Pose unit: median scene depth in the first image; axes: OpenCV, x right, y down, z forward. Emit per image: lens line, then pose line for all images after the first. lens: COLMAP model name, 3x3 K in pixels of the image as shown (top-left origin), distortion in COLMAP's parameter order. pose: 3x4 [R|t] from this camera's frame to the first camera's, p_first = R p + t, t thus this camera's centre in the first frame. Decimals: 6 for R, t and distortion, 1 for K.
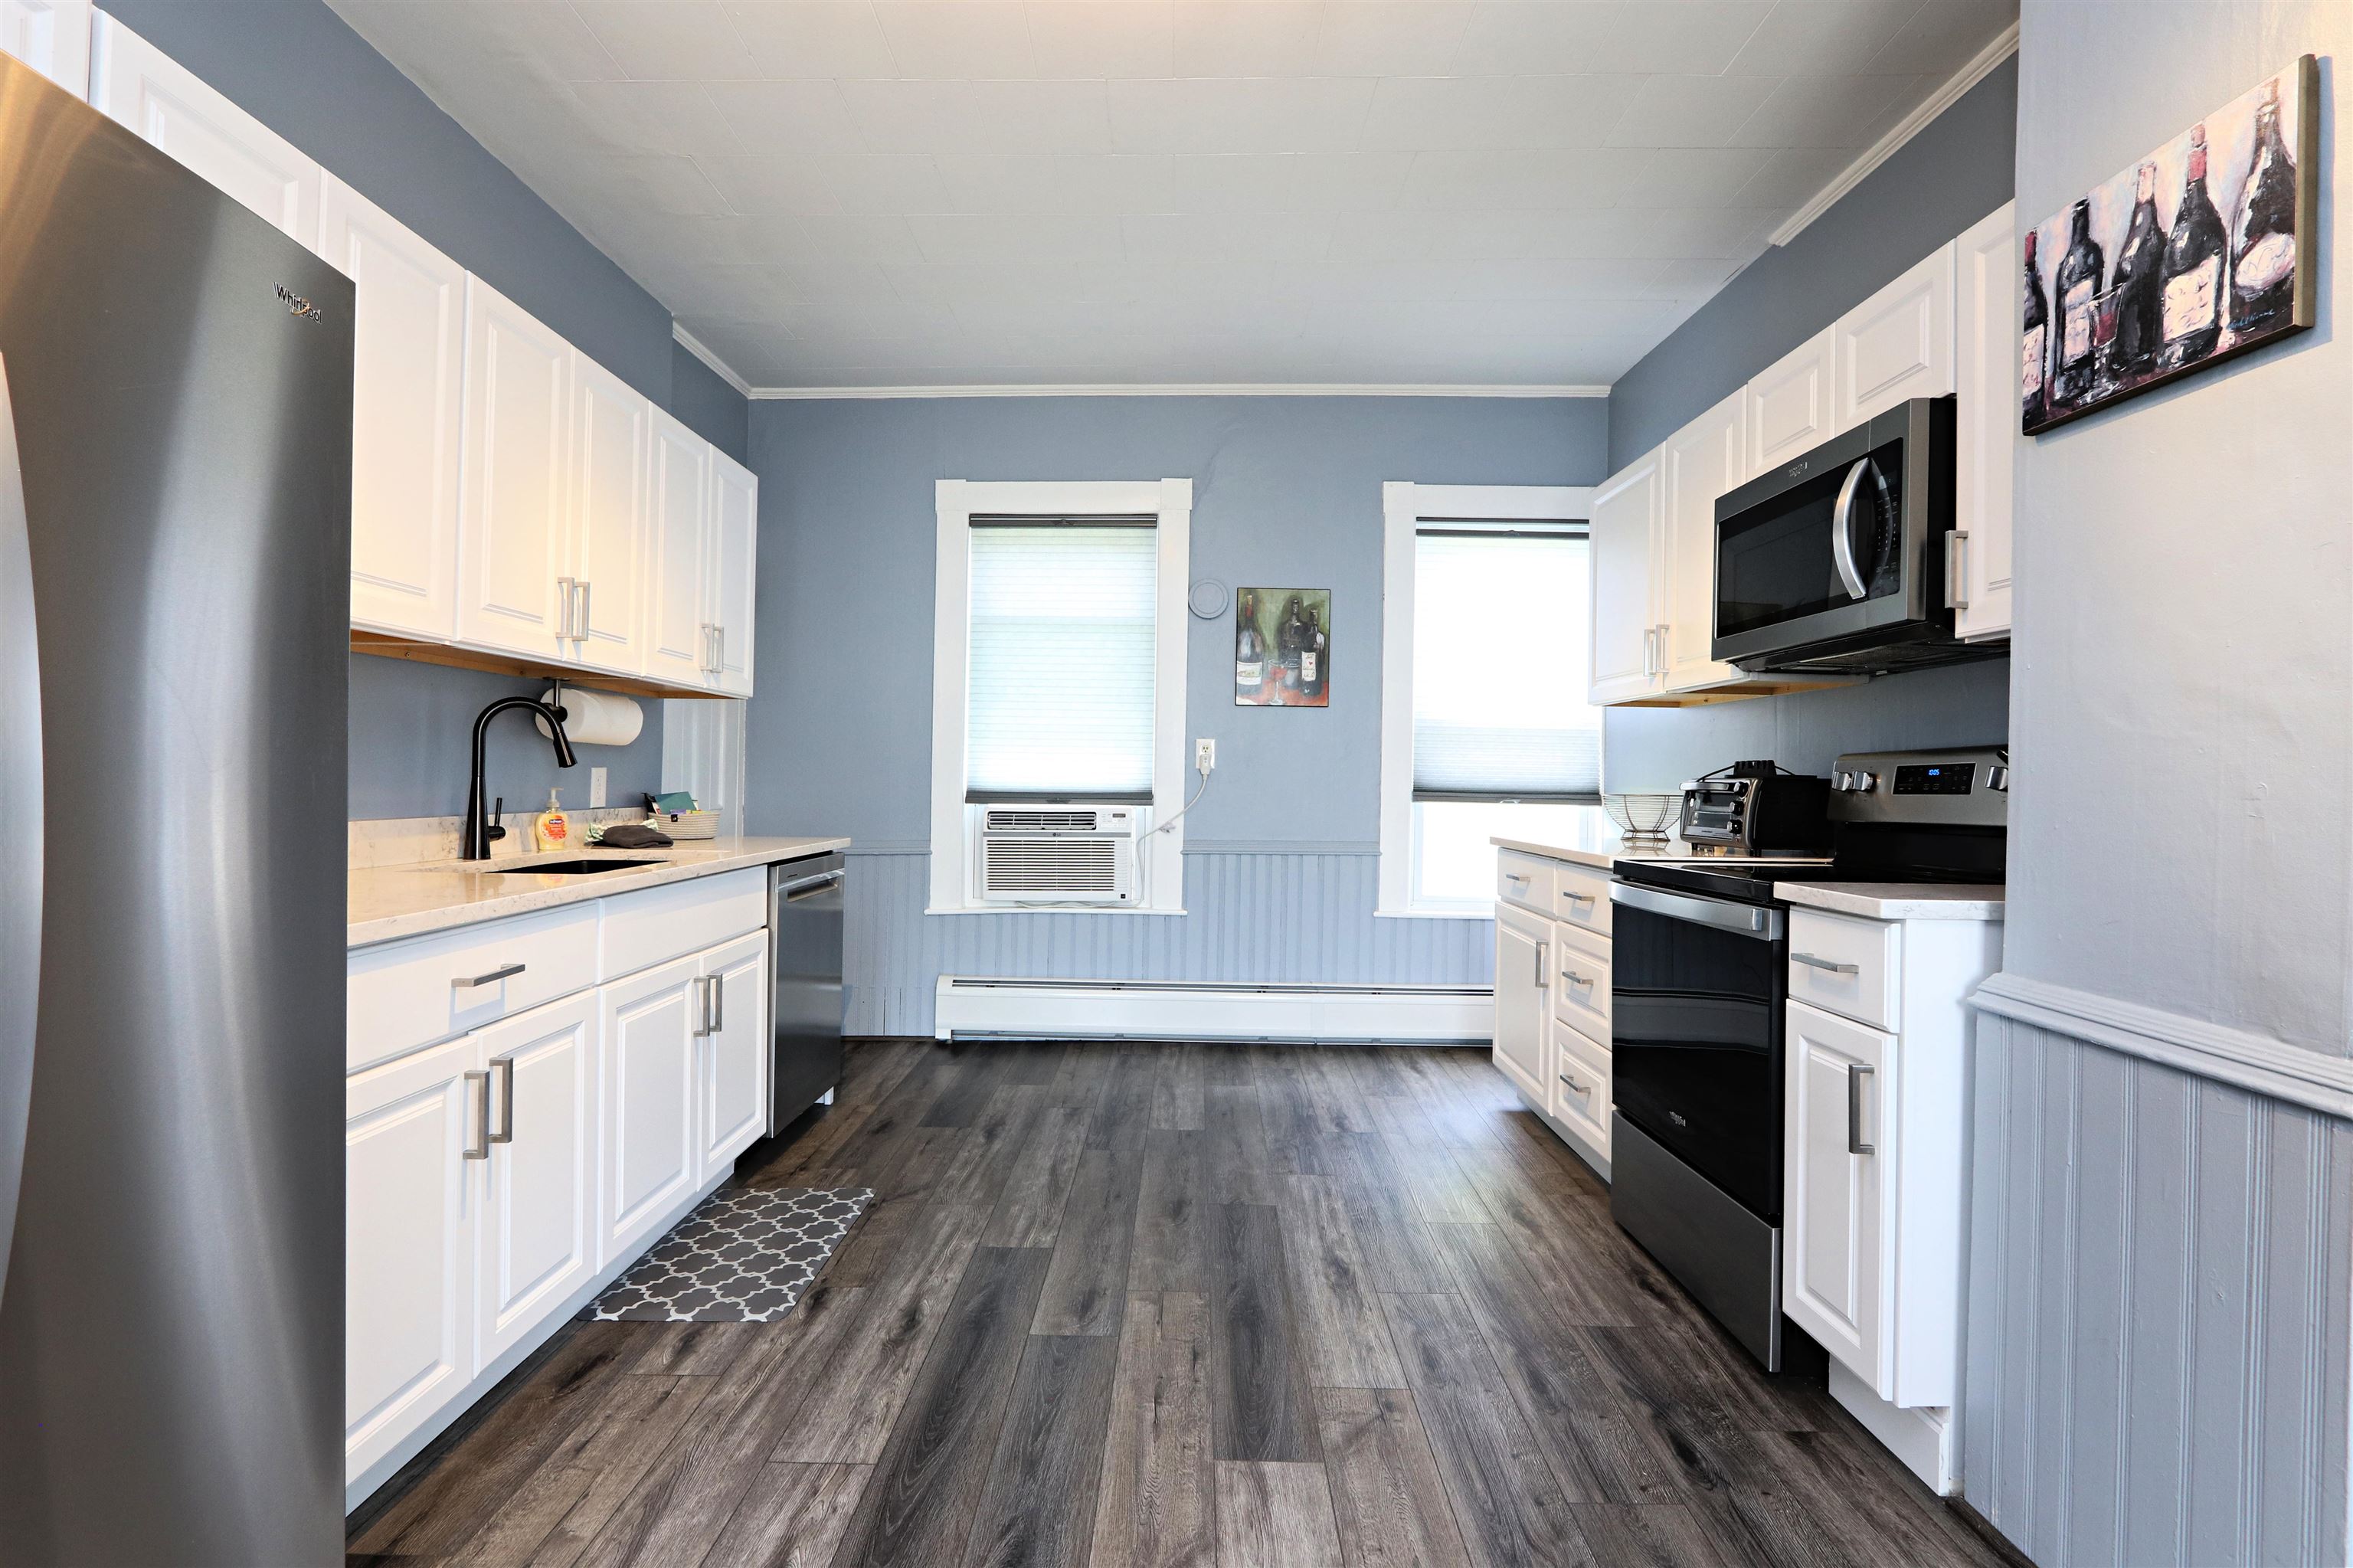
lens RADIAL K [[1107.0, 0, 1172.2], [0, 1107.0, 768.5], [0, 0, 1]] dist [-0.017950, 0.003877]
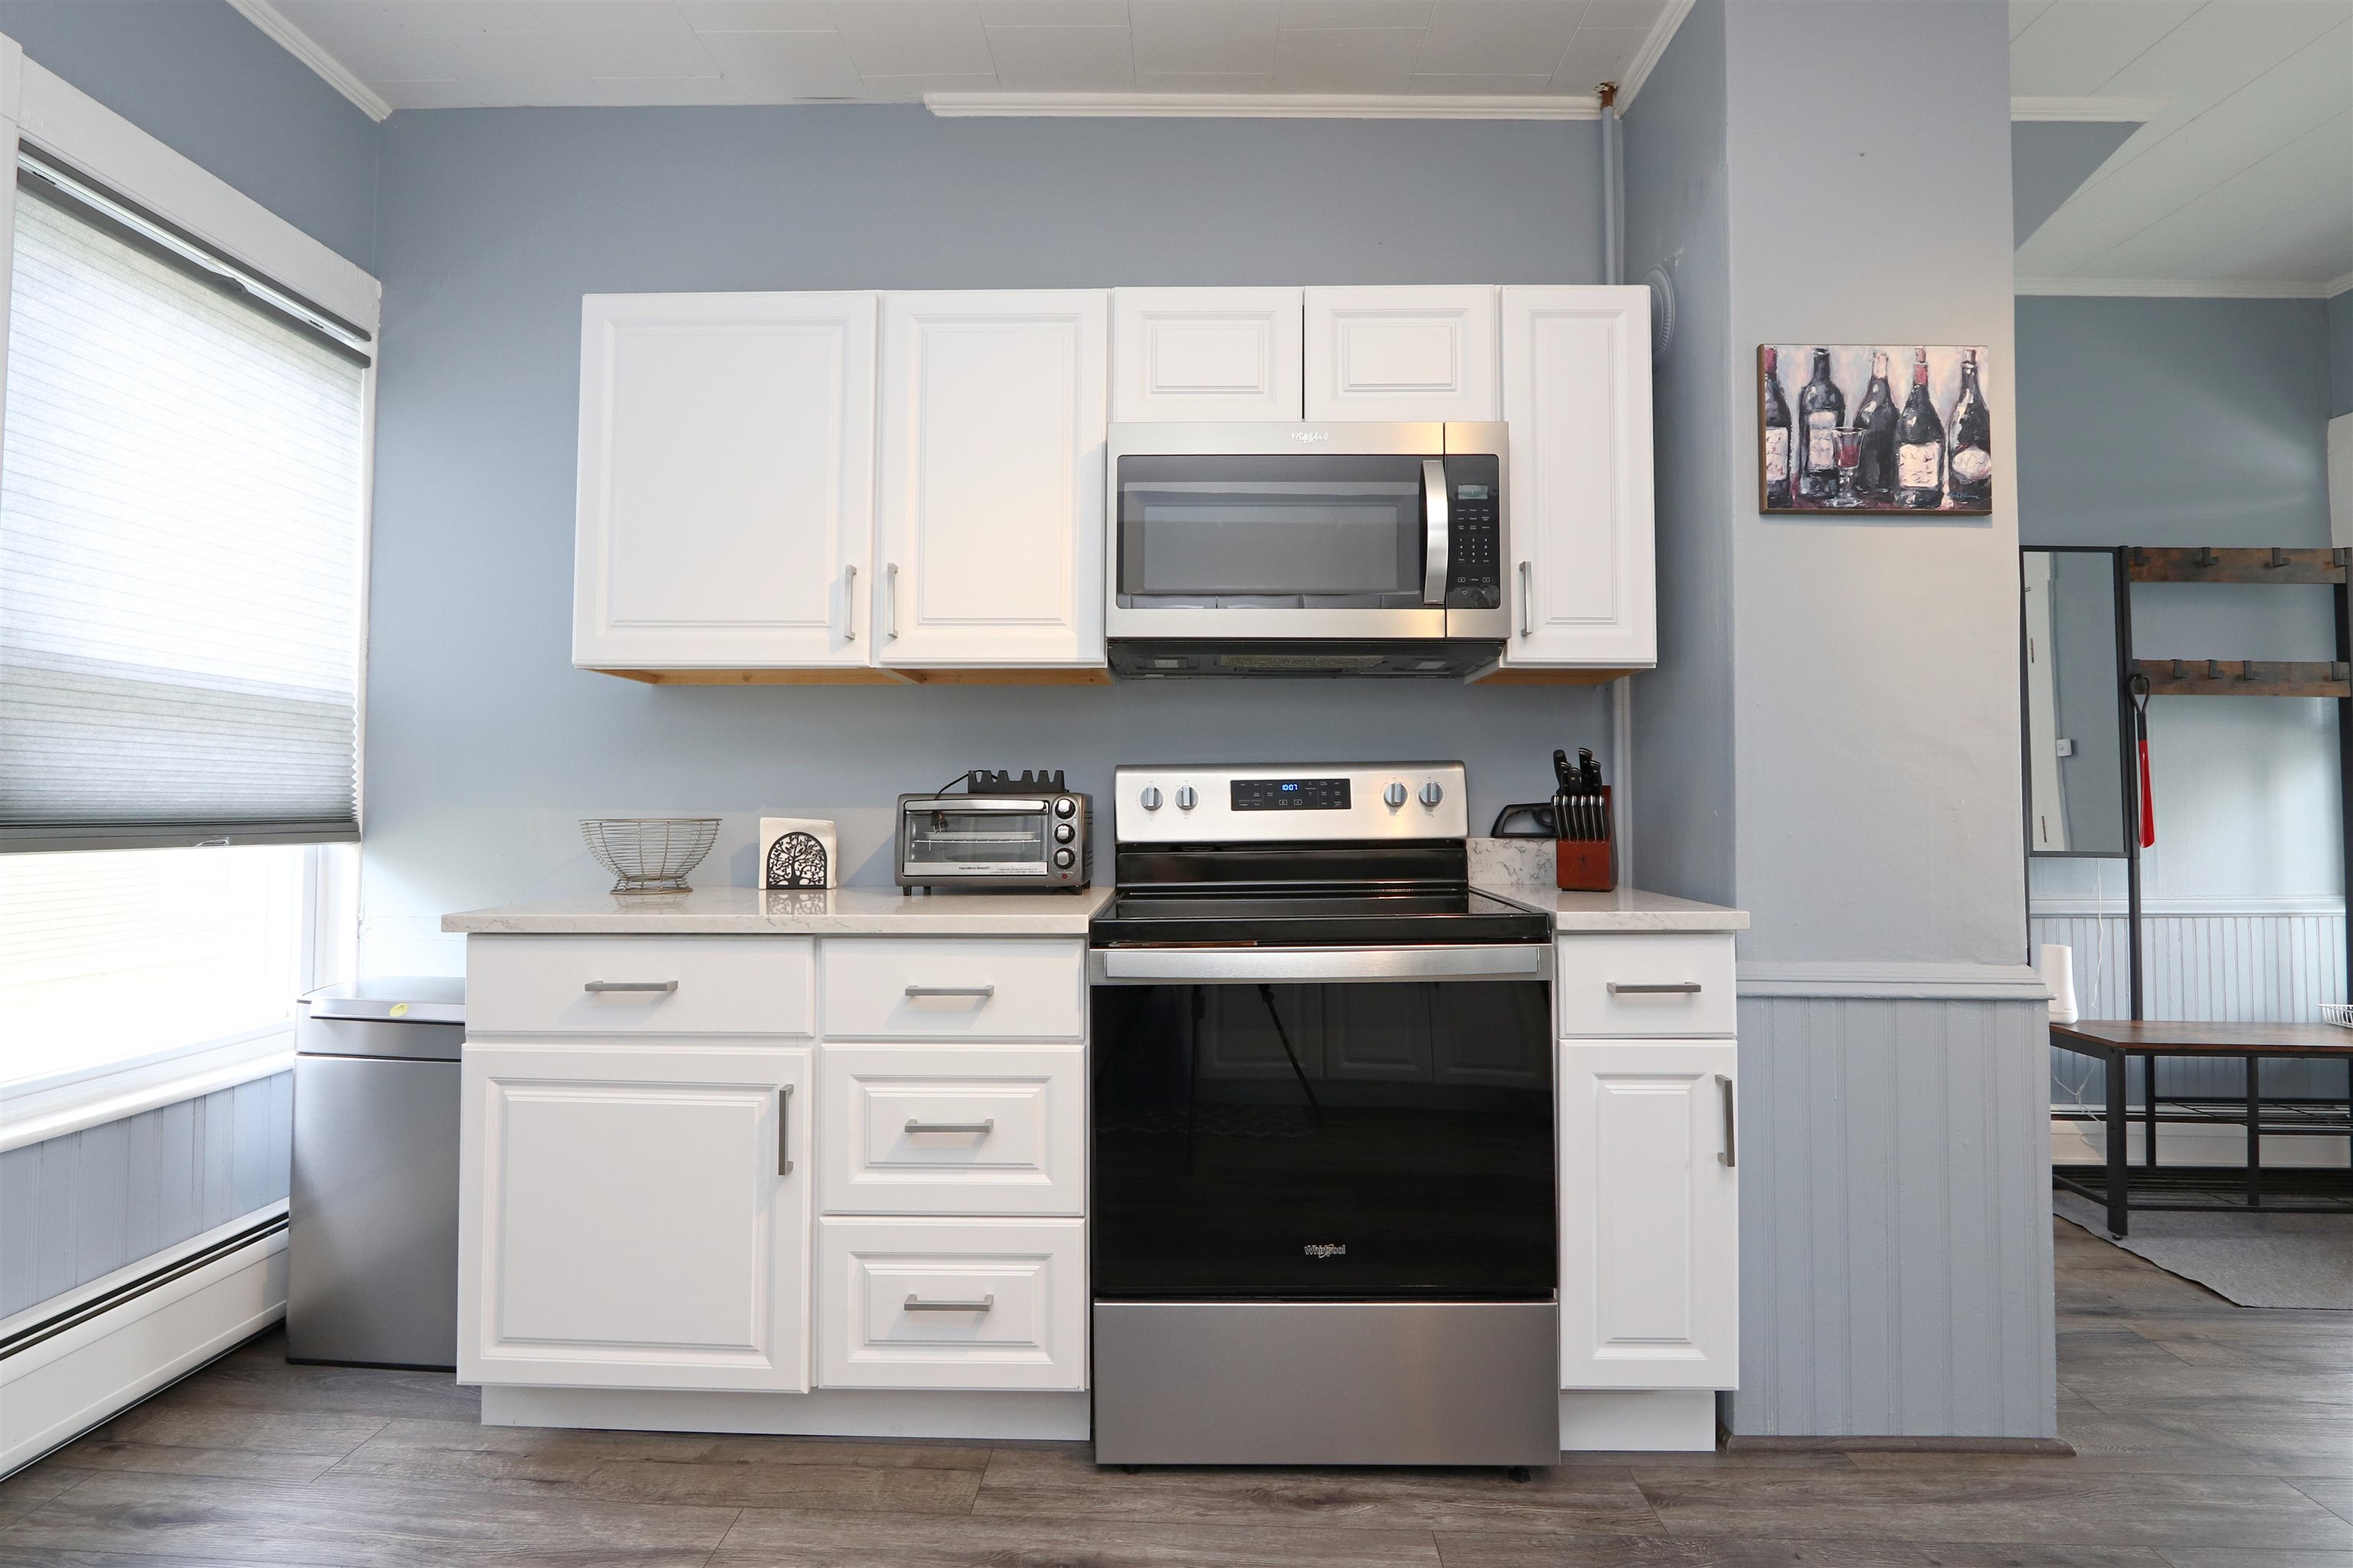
lens RADIAL K [[1122.4, 0, 1172.4], [0, 1122.4, 768.6], [0, 0, 1]] dist [-0.017678, 0.003183]
pose [[0.017918, 0.015214, 0.999724, -0.345724], [-0.009539, 0.999841, -0.015044, 0.003113], [-0.999794, -0.009267, 0.018060, 1.224014]]
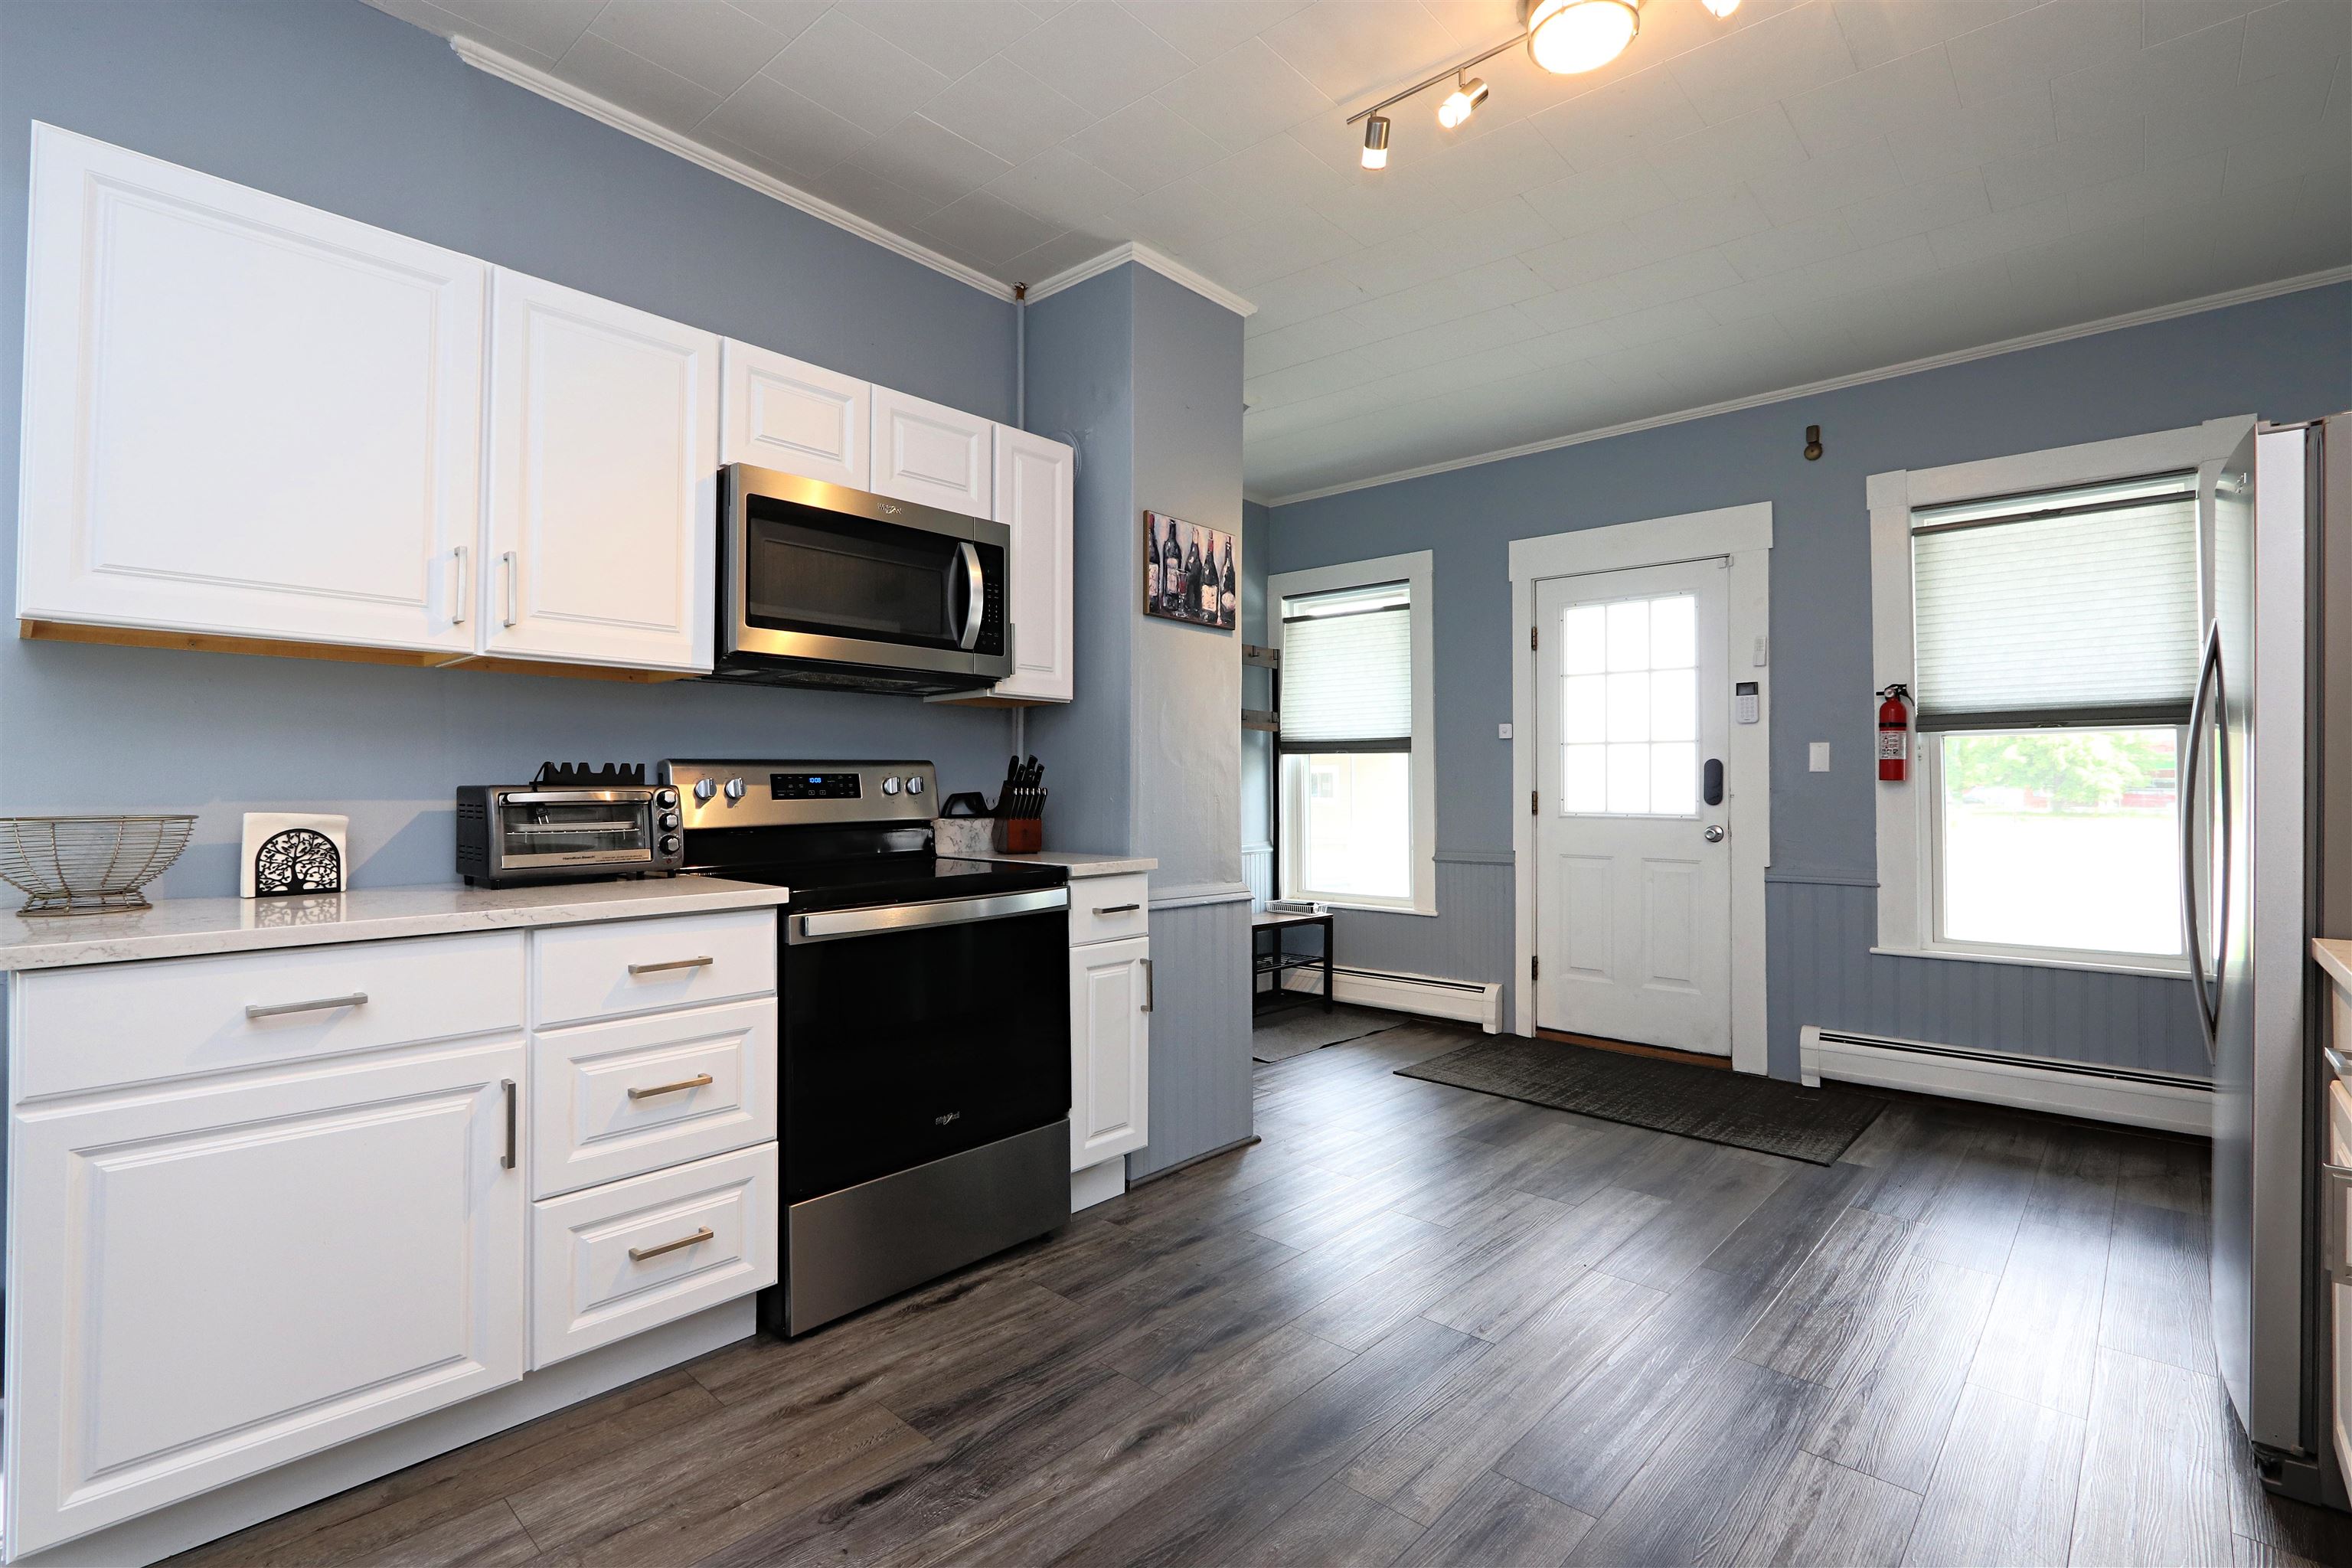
lens RADIAL K [[1086.7, 0, 1173.5], [0, 1086.7, 770.6], [0, 0, 1]] dist [-0.014908, 0.001011]
pose [[-0.746438, -0.006040, 0.665428, -0.419832], [-0.018358, 0.999765, -0.011519, -0.000582], [-0.665202, -0.020814, -0.746374, 1.820245]]
